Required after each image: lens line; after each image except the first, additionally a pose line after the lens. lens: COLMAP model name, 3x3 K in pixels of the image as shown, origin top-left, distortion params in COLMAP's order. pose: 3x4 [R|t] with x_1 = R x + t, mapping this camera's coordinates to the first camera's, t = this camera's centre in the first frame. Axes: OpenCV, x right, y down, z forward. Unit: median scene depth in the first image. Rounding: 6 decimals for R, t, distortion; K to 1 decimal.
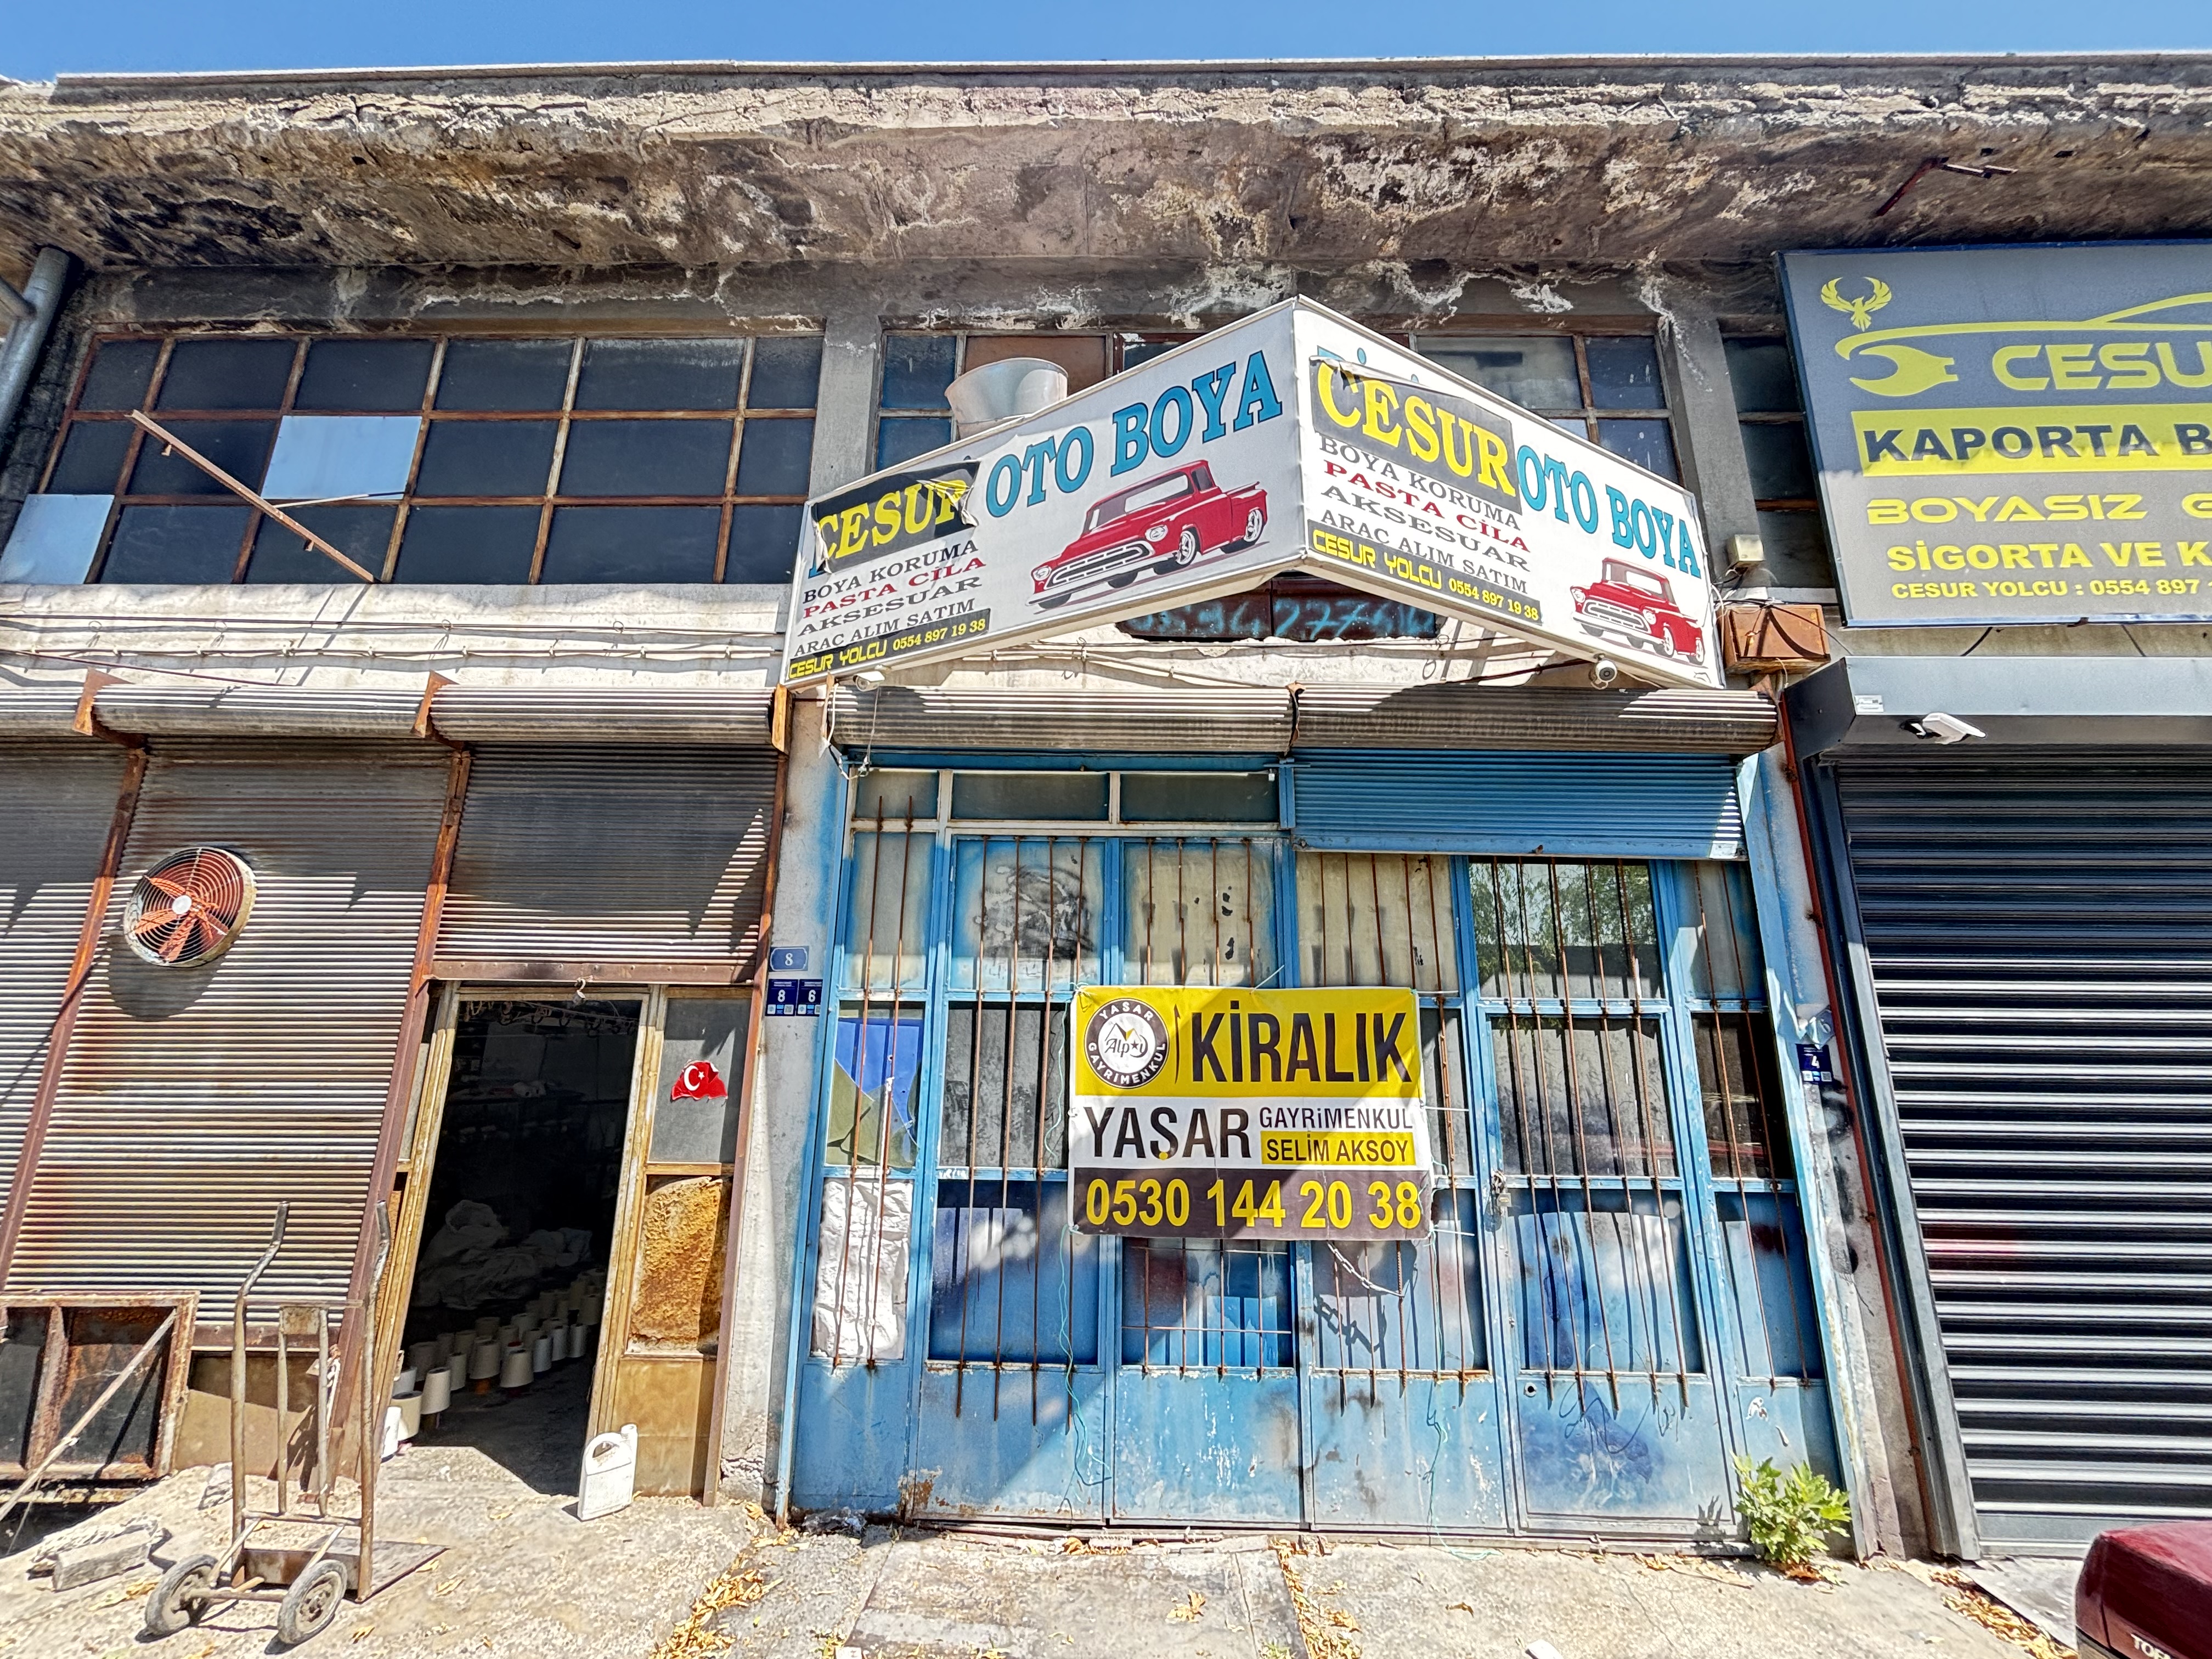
lens RADIAL K [[881.4, 0, 1105.5], [0, 881.4, 832.9], [0, 0, 1]] dist [-0.001187, 0.000996]
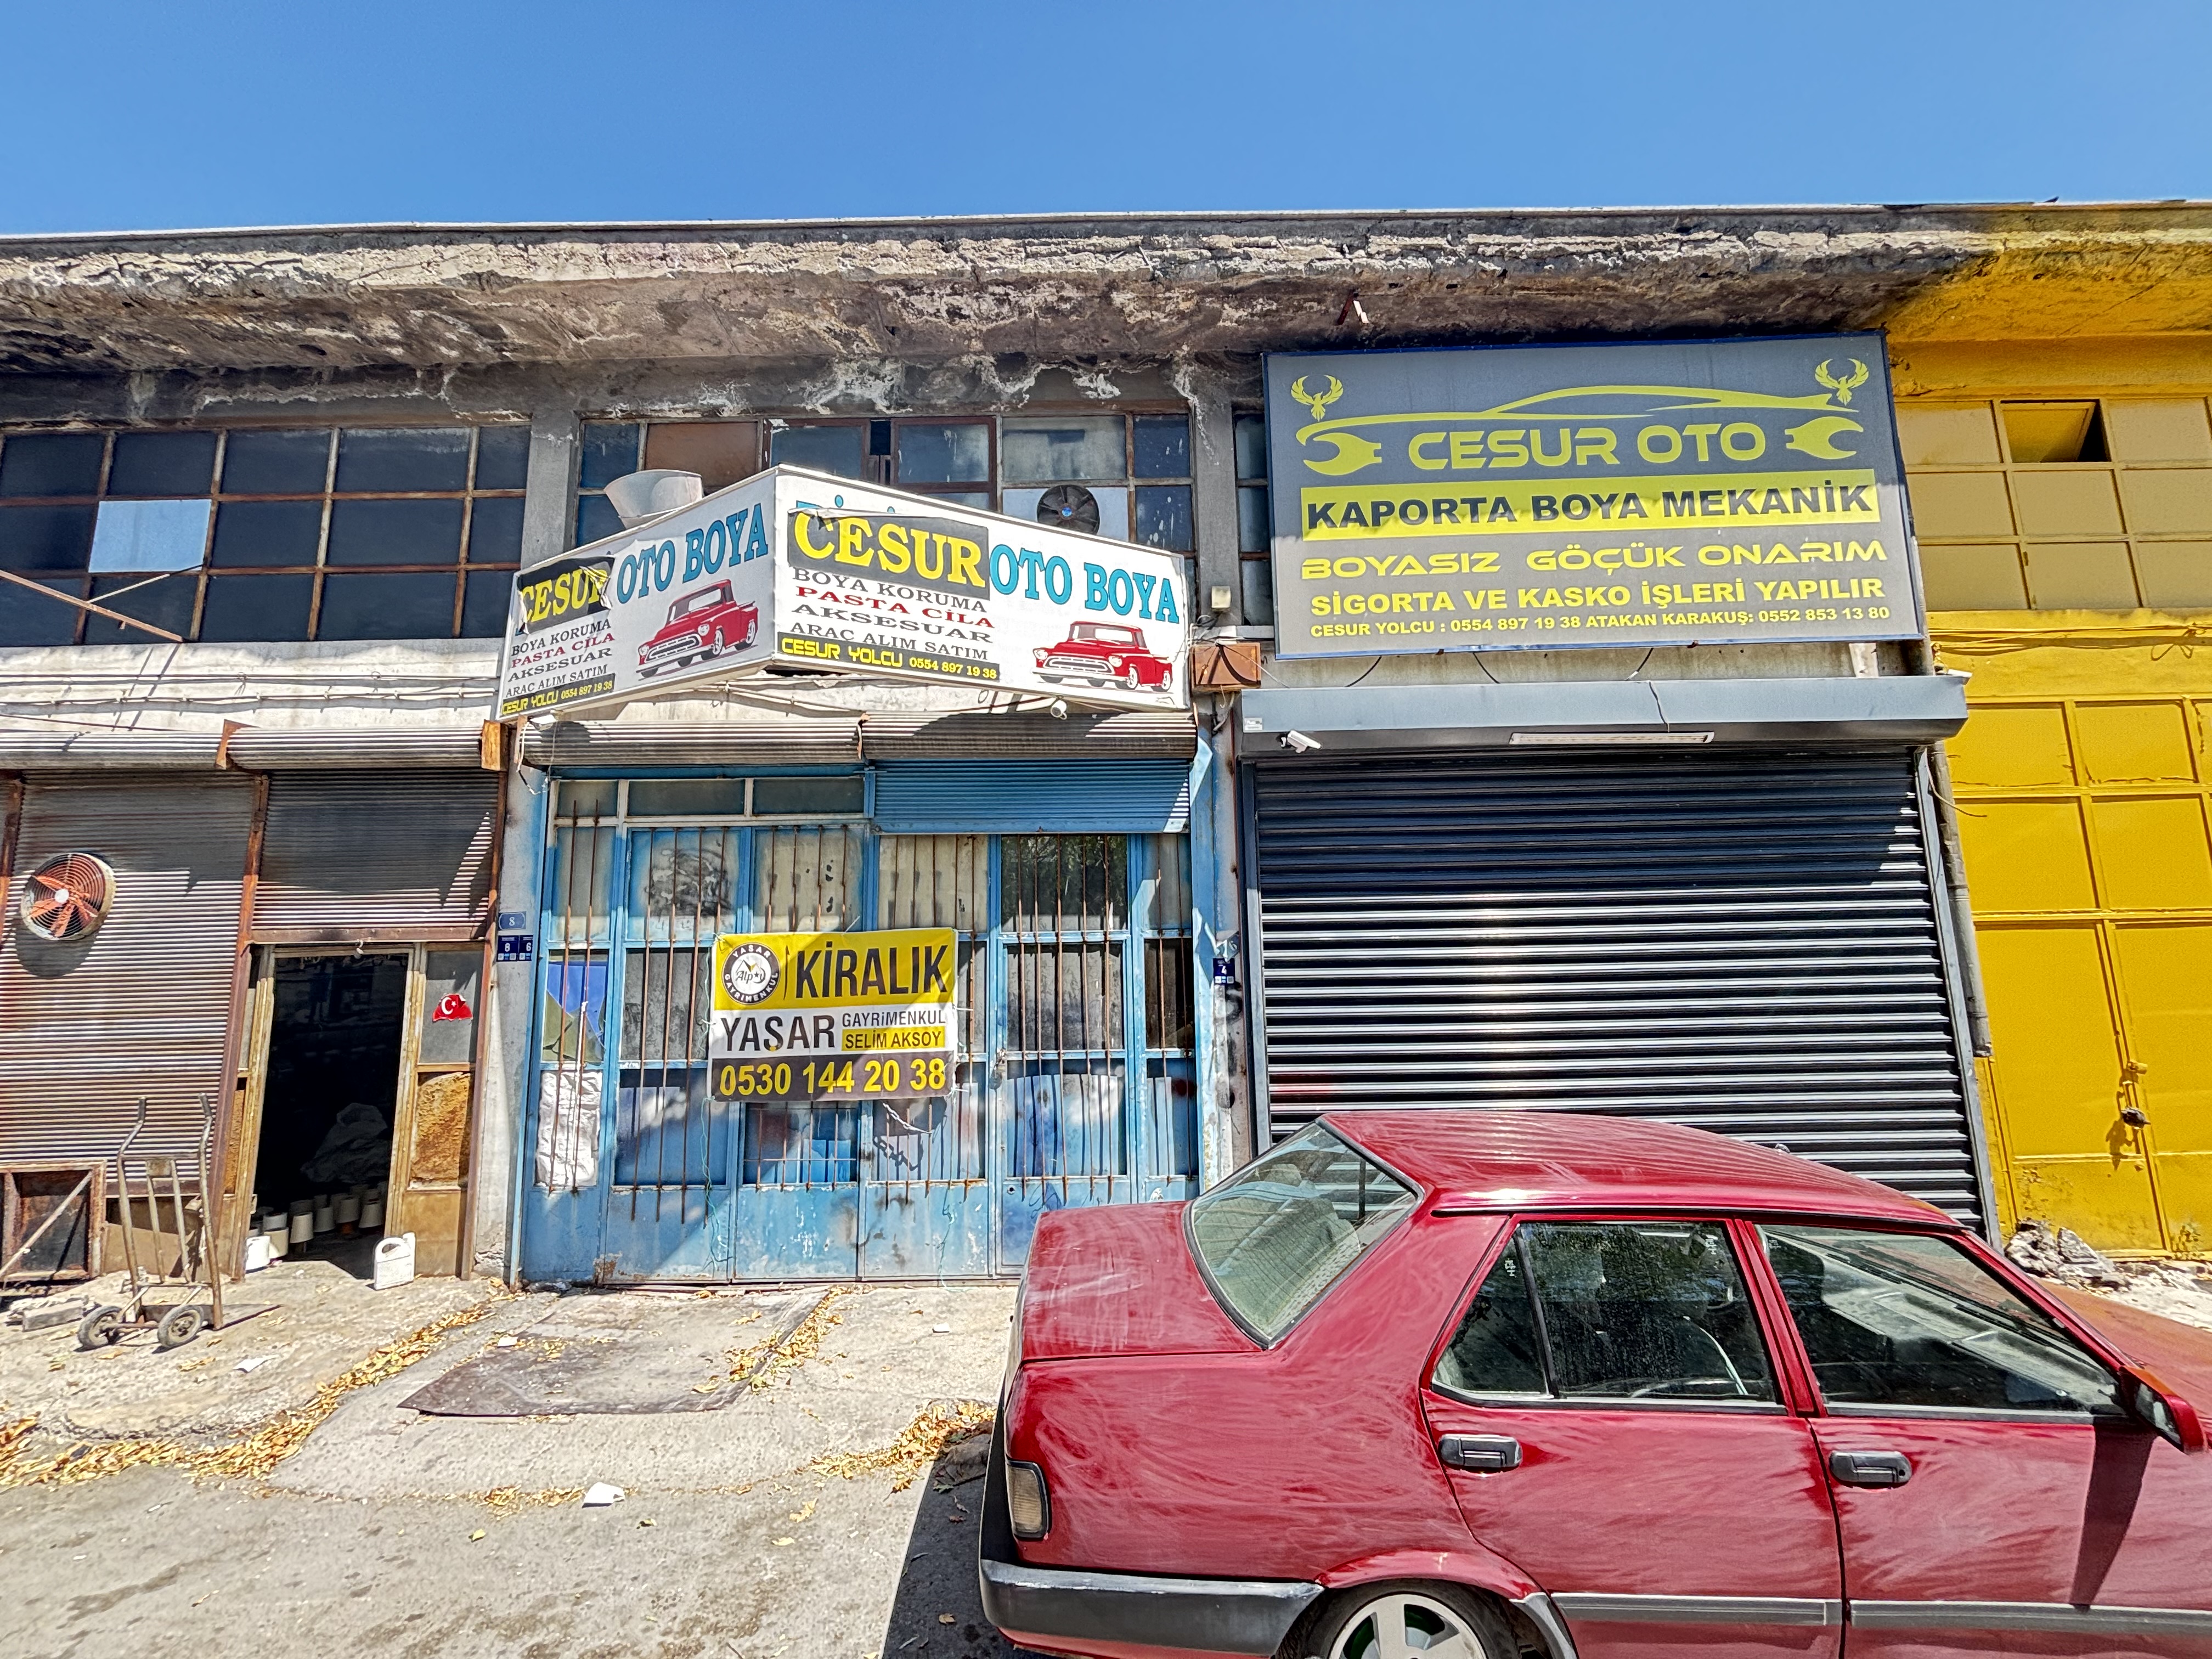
lens RADIAL K [[878.3, 0, 1099.7], [0, 878.3, 826.5], [0, 0, 1]] dist [0.000868, -0.000523]
pose [[0.999379, -0.028135, 0.021210, 0.549387], [0.025883, 0.994667, 0.099836, -0.121734], [-0.023906, -0.099225, 0.994778, -0.395859]]
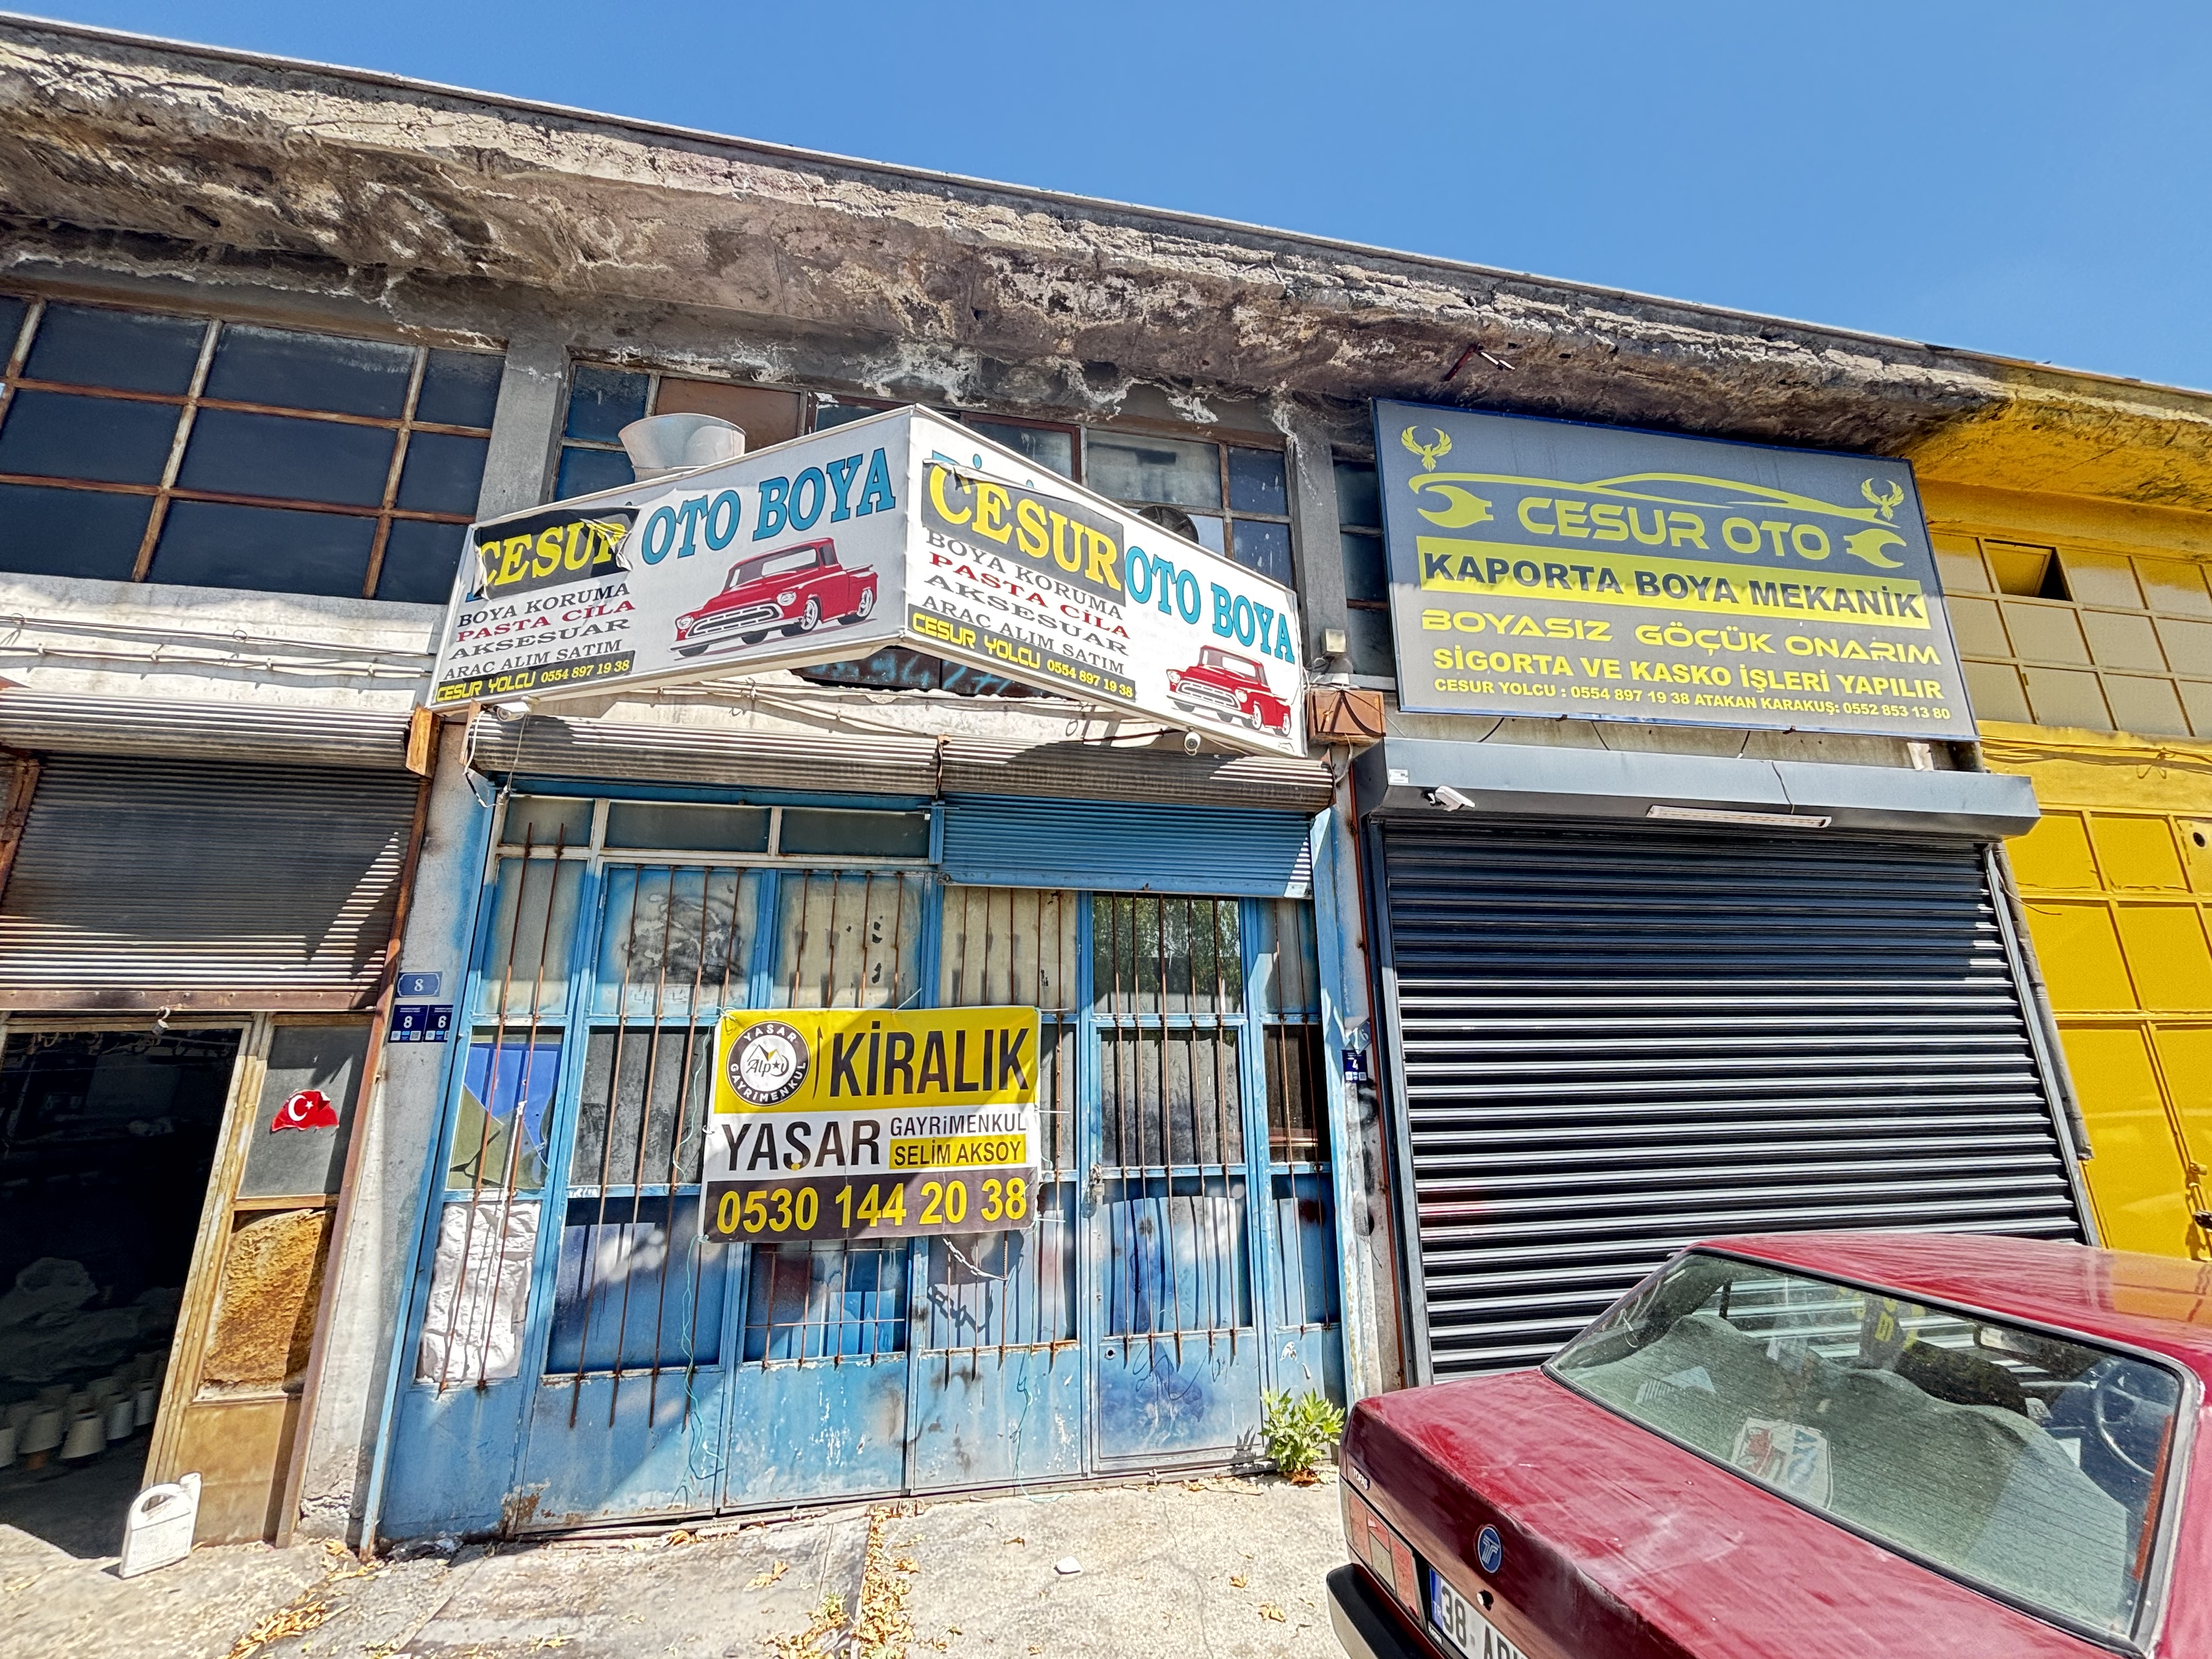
lens RADIAL K [[883.0, 0, 1096.3], [0, 883.0, 830.4], [0, 0, 1]] dist [-0.000233, 0.000640]
pose [[0.978912, 0.029670, 0.202115, 0.183573], [-0.027120, 0.999514, -0.015377, -0.036596], [-0.202473, 0.009571, 0.979241, -0.132914]]
